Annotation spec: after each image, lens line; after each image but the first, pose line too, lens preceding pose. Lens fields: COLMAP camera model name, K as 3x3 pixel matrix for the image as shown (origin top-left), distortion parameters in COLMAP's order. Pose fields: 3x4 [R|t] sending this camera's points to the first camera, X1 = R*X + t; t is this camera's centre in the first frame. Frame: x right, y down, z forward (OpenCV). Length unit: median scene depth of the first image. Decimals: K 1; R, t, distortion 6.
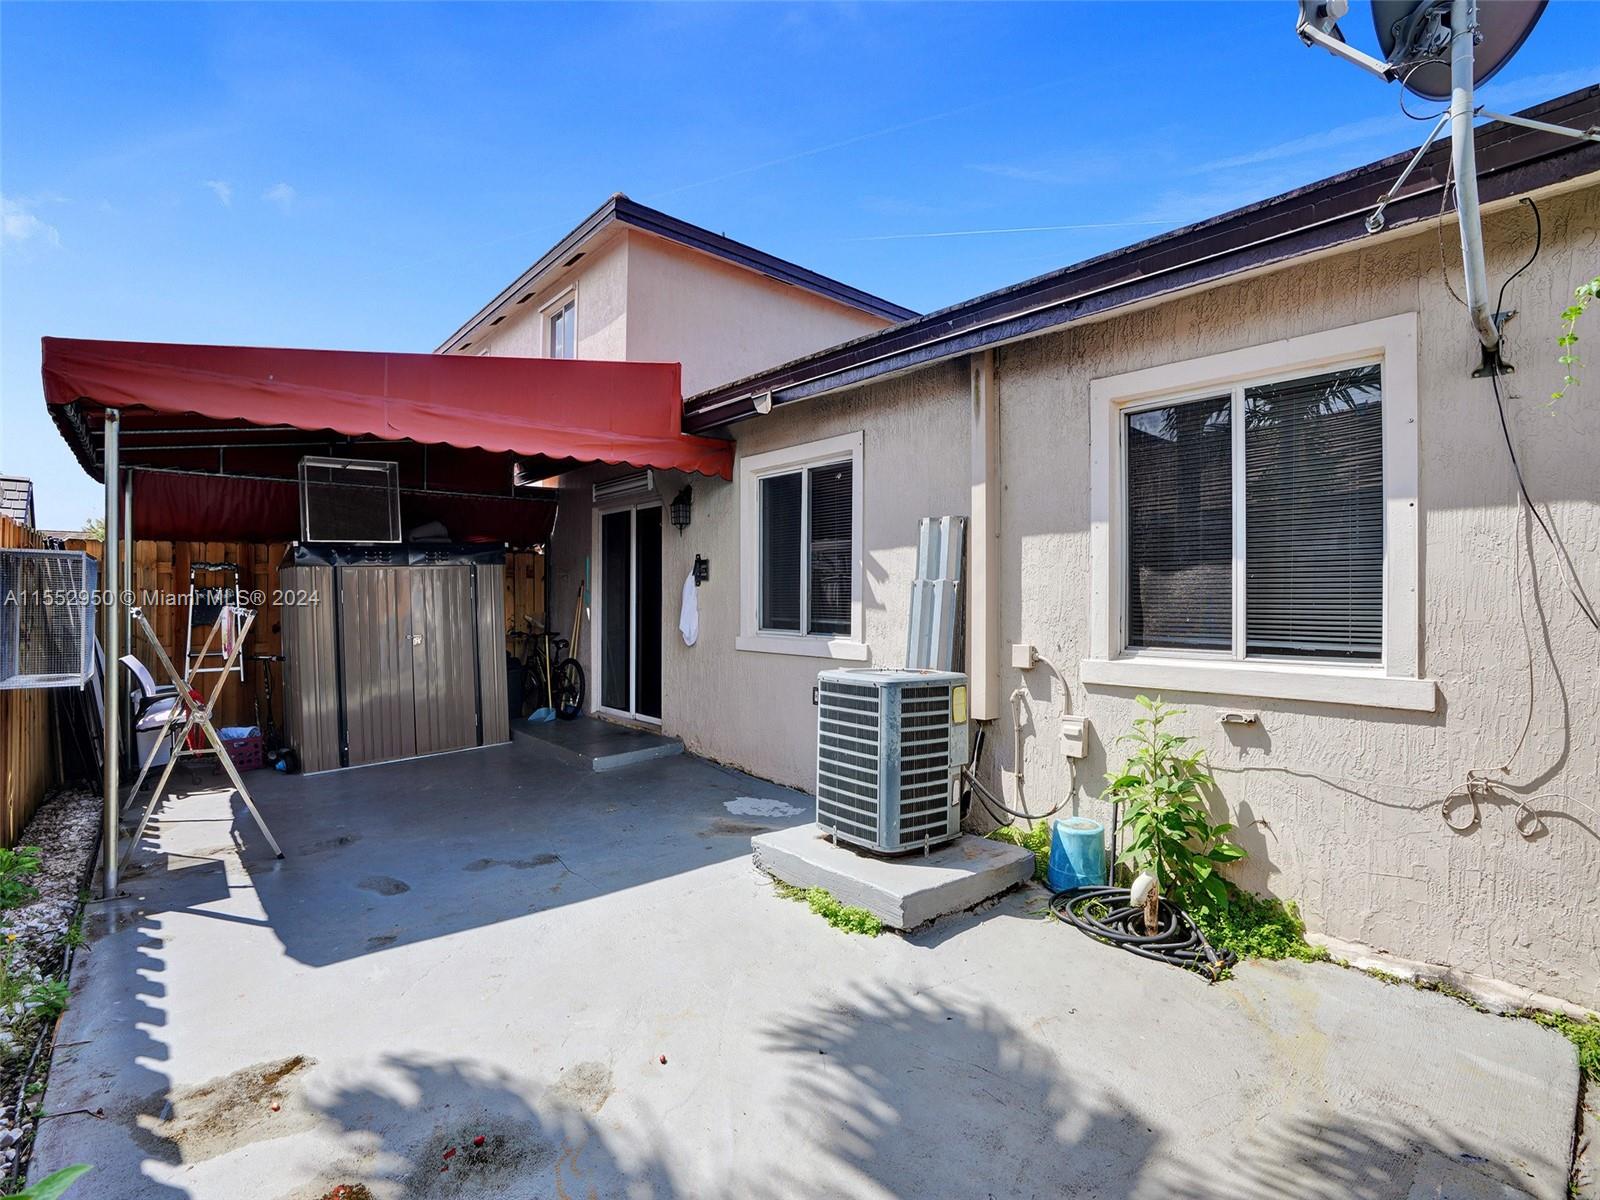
lens RADIAL K [[766.0, 0, 822.1], [0, 766.0, 592.0], [0, 0, 1]] dist [-0.061061, 0.023364]
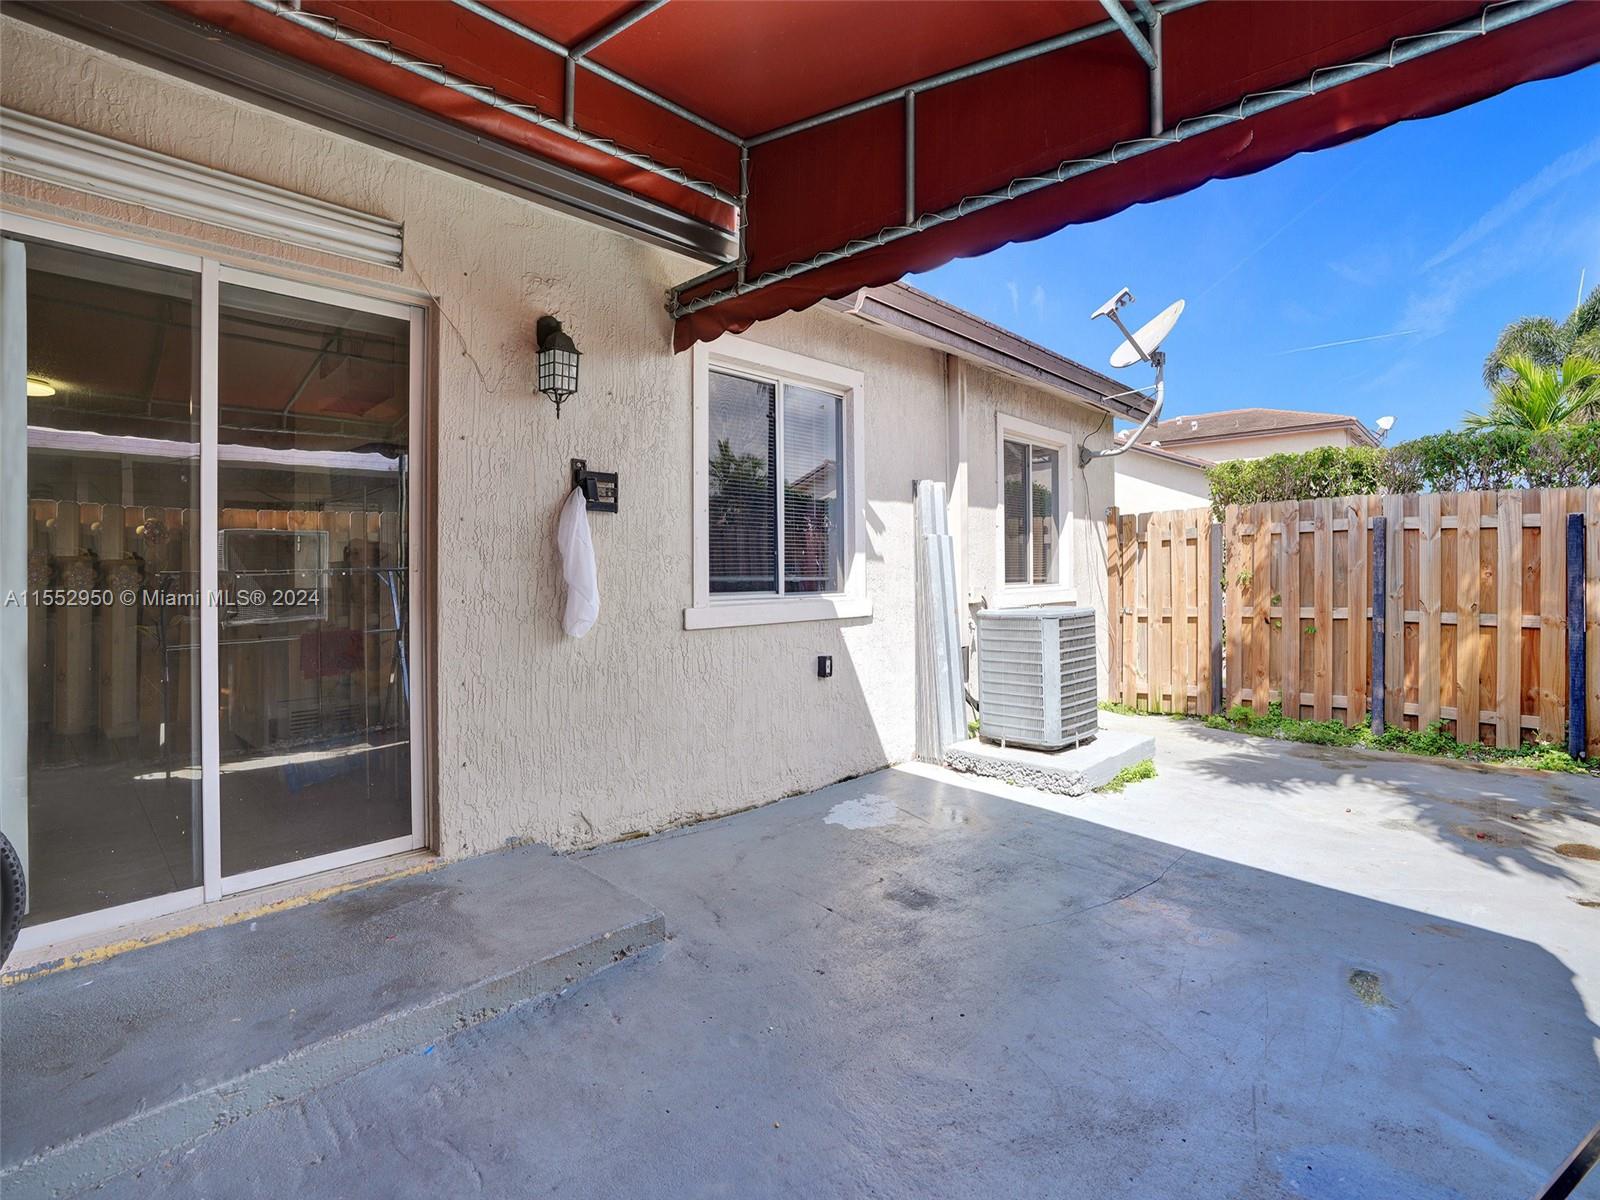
lens RADIAL K [[755.0, 0, 798.9], [0, 755.0, 579.6], [0, 0, 1]] dist [-0.082866, 0.039389]
pose [[-0.077899, -0.018649, 0.996787, -1.147795], [-0.003174, 0.999825, 0.018457, 0.037393], [-0.996956, -0.001726, -0.077944, 1.535188]]
